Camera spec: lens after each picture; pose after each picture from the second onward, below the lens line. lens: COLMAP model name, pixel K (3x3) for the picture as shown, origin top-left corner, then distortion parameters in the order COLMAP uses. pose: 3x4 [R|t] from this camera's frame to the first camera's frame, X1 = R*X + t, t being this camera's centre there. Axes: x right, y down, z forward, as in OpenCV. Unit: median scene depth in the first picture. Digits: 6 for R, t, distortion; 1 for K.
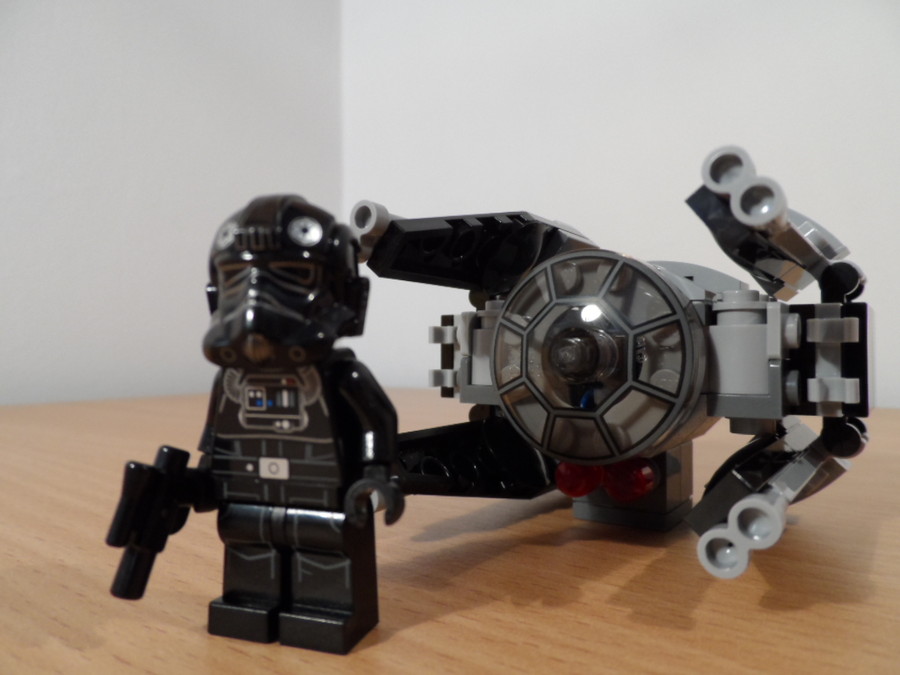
lens RADIAL K [[697.8, 0, 444.5], [0, 697.8, 337.6], [0, 0, 1]] dist [0.000142, -0.007040]
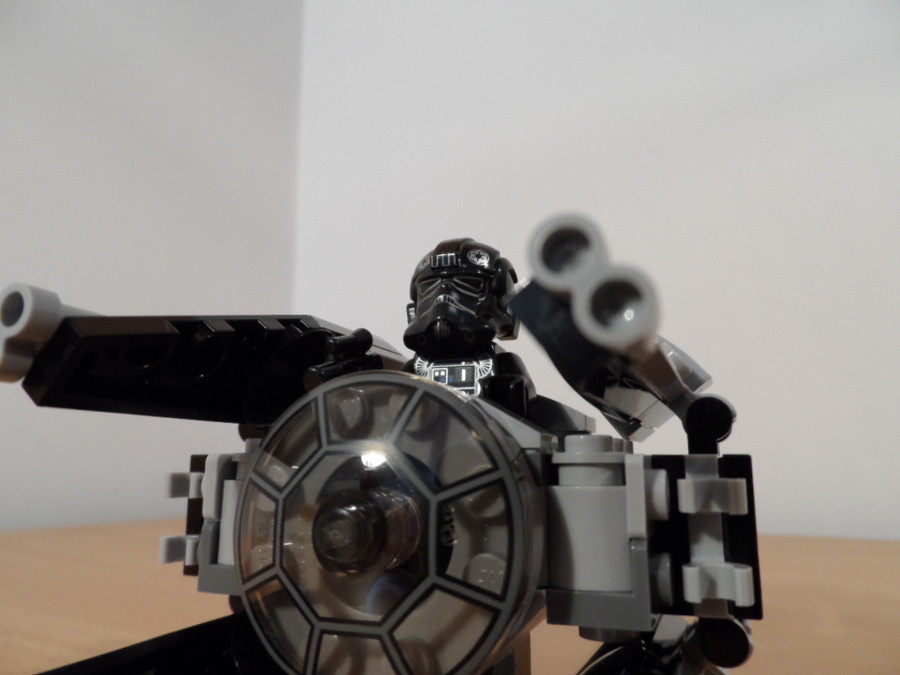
lens RADIAL K [[697.8, 0, 444.5], [0, 697.8, 337.6], [0, 0, 1]] dist [0.000142, -0.007040]
pose [[0.977509, 0.037405, 0.207550, 0.135278], [-0.004209, 0.987409, -0.158129, -0.054551], [-0.210852, 0.153699, 0.965359, 0.342399]]
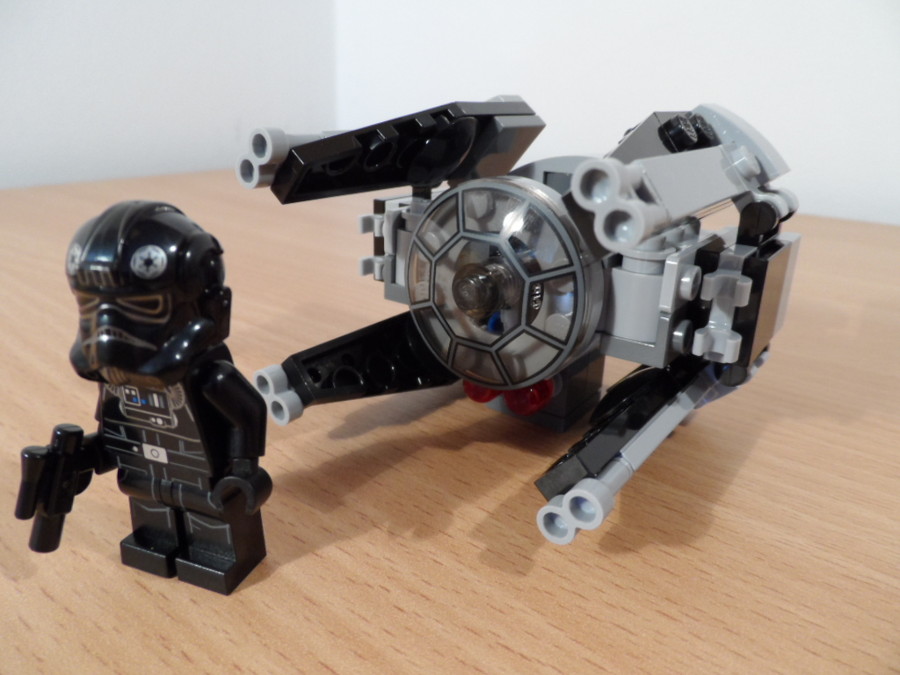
lens RADIAL K [[697.8, 0, 444.5], [0, 697.8, 337.6], [0, 0, 1]] dist [0.000142, -0.007040]
pose [[0.999104, 0.035913, -0.022413, 0.174557], [-0.025318, 0.931231, 0.363549, -0.296142], [0.033928, -0.362656, 0.931305, 0.027046]]
